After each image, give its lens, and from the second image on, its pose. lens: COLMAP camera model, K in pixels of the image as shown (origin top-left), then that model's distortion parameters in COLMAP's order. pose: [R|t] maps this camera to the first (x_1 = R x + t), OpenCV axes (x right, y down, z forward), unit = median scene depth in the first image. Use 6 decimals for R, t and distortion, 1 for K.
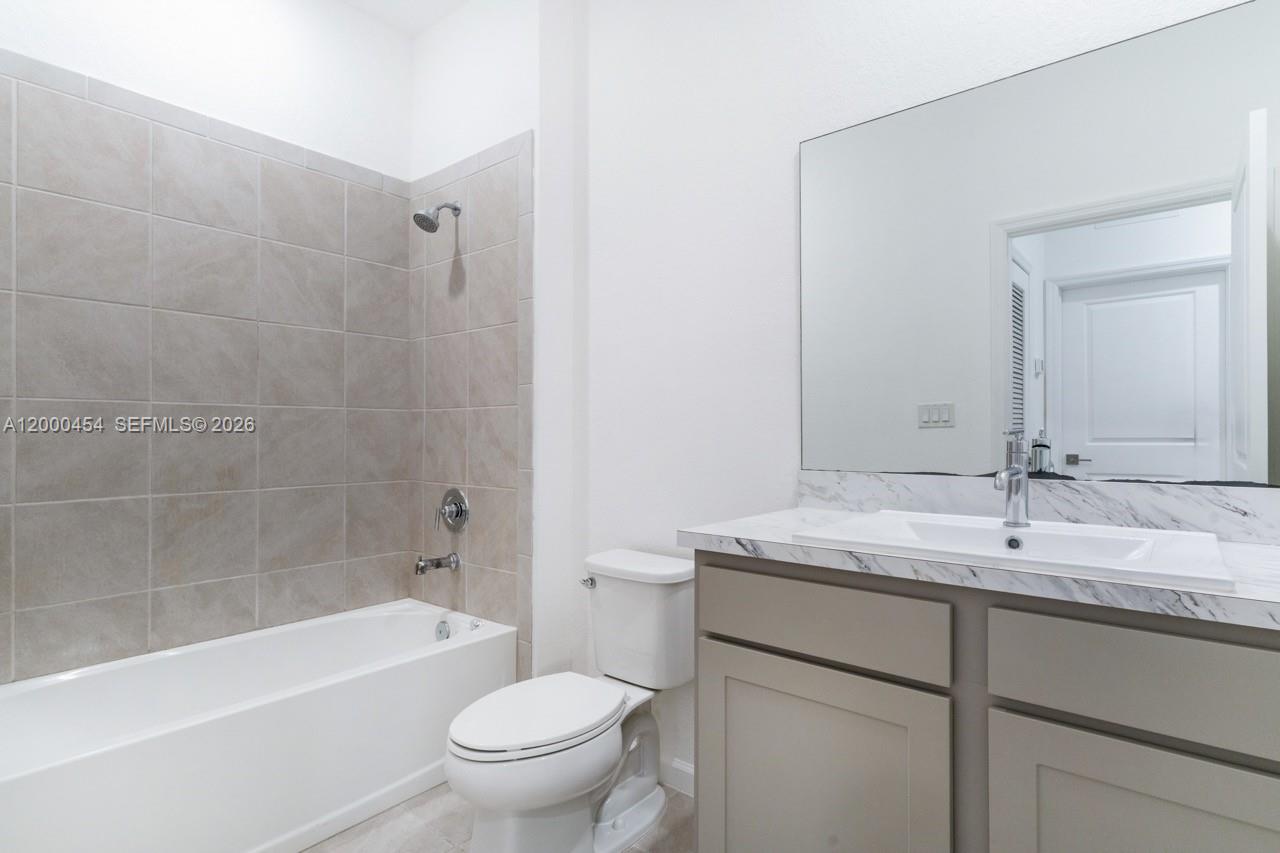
lens RADIAL K [[638.9, 0, 640.0], [0, 638.9, 426.5], [0, 0, 1]] dist [-0.000521, 0.000390]
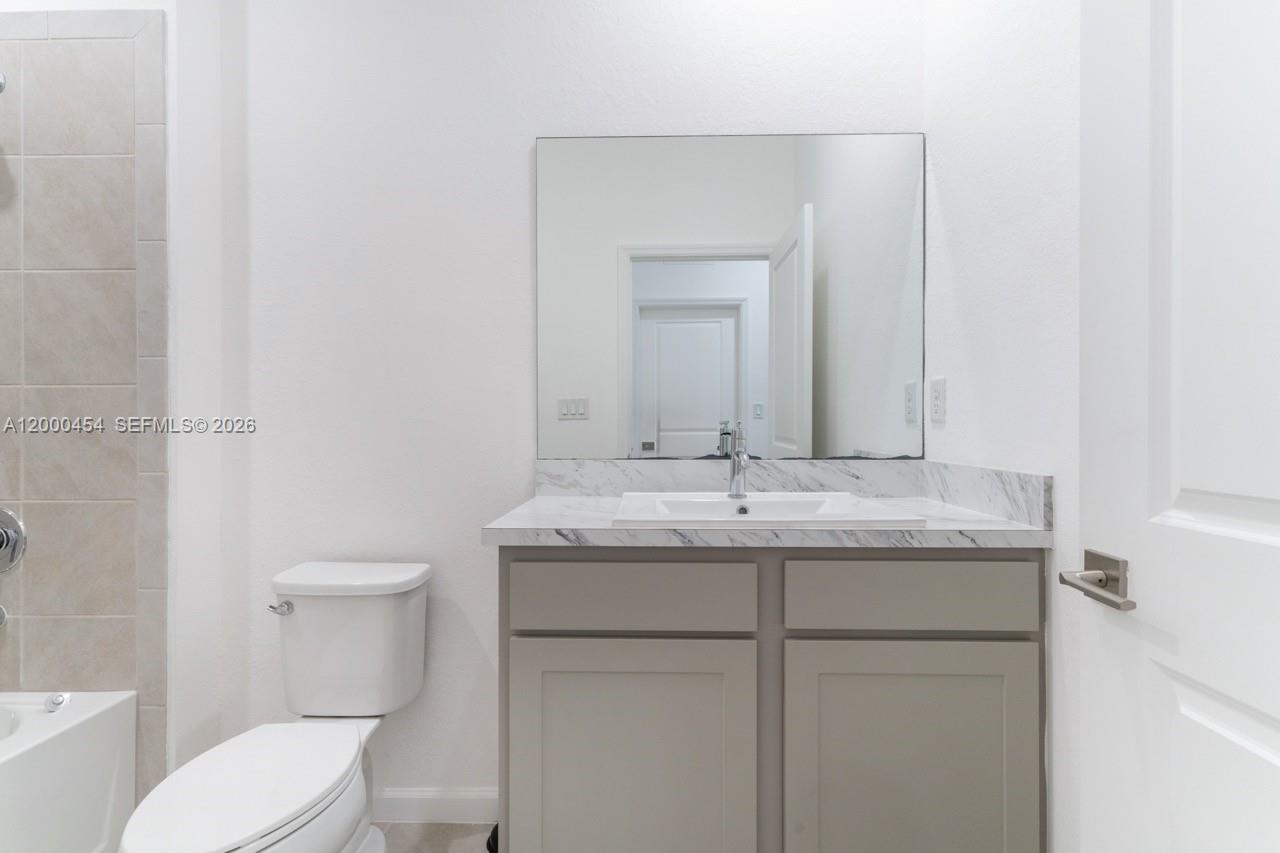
lens RADIAL K [[625.7, 0, 644.0], [0, 625.7, 423.9], [0, 0, 1]] dist [0.001096, 0.000889]
pose [[0.784320, 0.001952, 0.620353, -0.244580], [-0.007172, 0.999957, 0.005922, 0.004050], [-0.620315, -0.009094, 0.784300, 0.114250]]
